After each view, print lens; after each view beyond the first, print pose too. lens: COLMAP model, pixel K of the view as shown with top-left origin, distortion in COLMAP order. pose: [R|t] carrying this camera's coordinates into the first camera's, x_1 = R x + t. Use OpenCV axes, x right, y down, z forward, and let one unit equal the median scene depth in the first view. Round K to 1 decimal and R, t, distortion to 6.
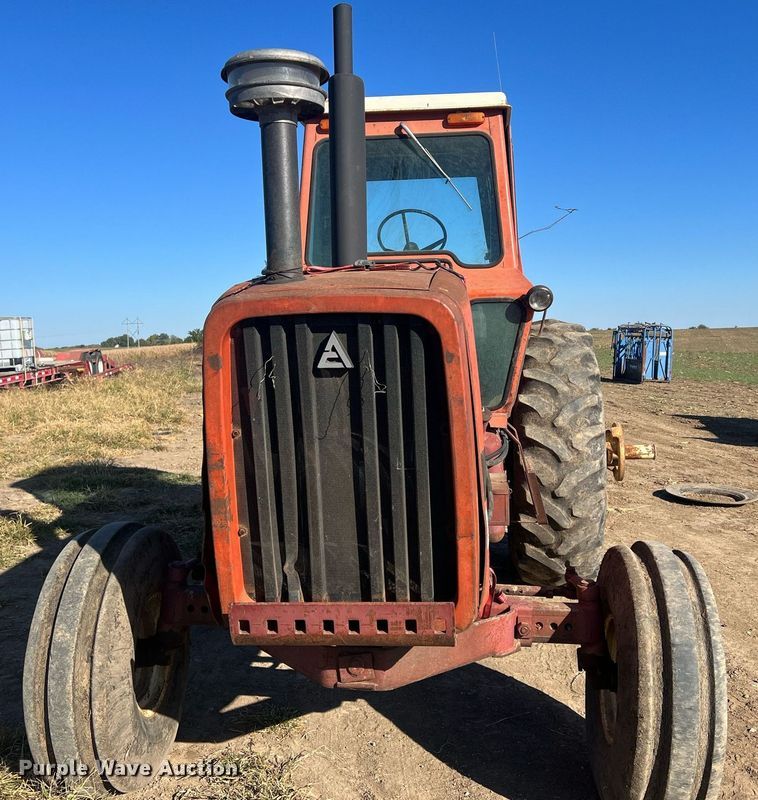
lens RADIAL K [[859.6, 0, 410.2], [0, 859.6, 377.9], [0, 0, 1]] dist [0.134052, -0.311814]
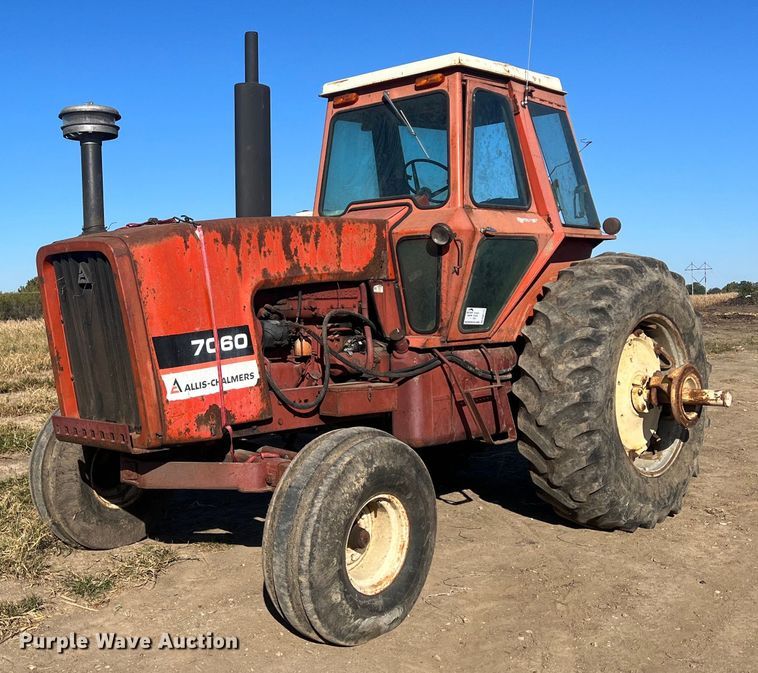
lens RADIAL K [[972.7, 0, 231.5], [0, 972.7, 293.5], [0, 0, 1]] dist [0.167409, -0.420054]
pose [[0.725567, 0.006481, -0.688121, 0.992025], [-0.033137, 0.999125, -0.025529, 0.032966], [0.687353, 0.041325, 0.725147, -0.146854]]
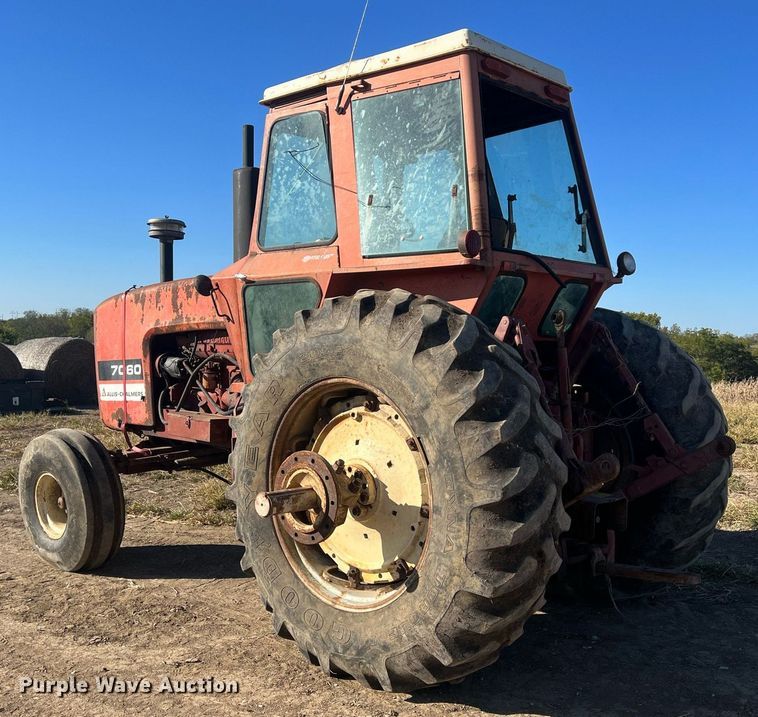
lens RADIAL K [[814.4, 0, 378.8], [0, 814.4, 413.6], [0, 0, 1]] dist [0.134052, -0.311814]
pose [[-0.616294, 0.074666, -0.783969, 1.089300], [-0.046374, 0.990327, 0.130776, -0.089270], [0.786150, 0.116952, -0.606870, 2.273886]]
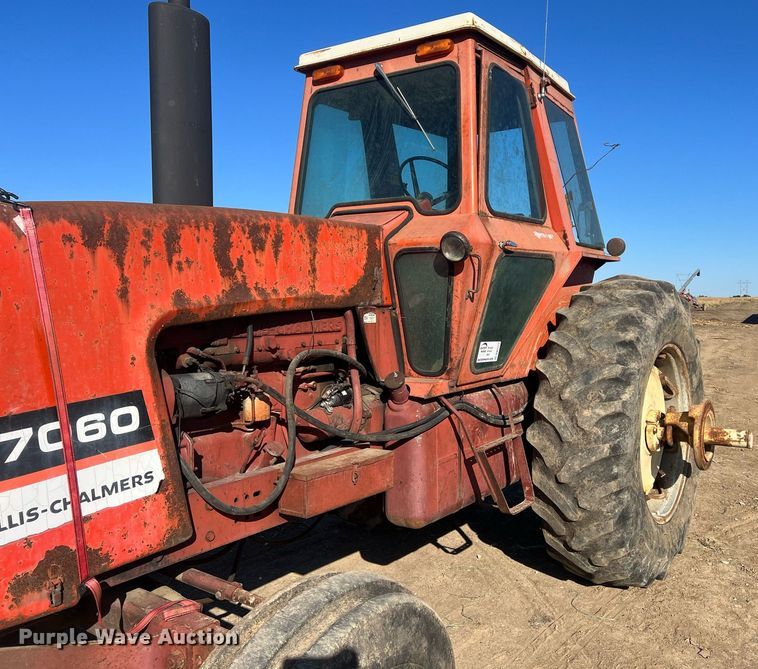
lens RADIAL K [[700.6, 0, 467.3], [0, 700.6, 325.7], [0, 0, 1]] dist [0.091944, -0.112654]
pose [[0.890474, 0.033291, -0.453814, 0.558317], [-0.035890, 0.999352, 0.002887, -0.021063], [0.453616, 0.013717, 0.891092, 0.473092]]
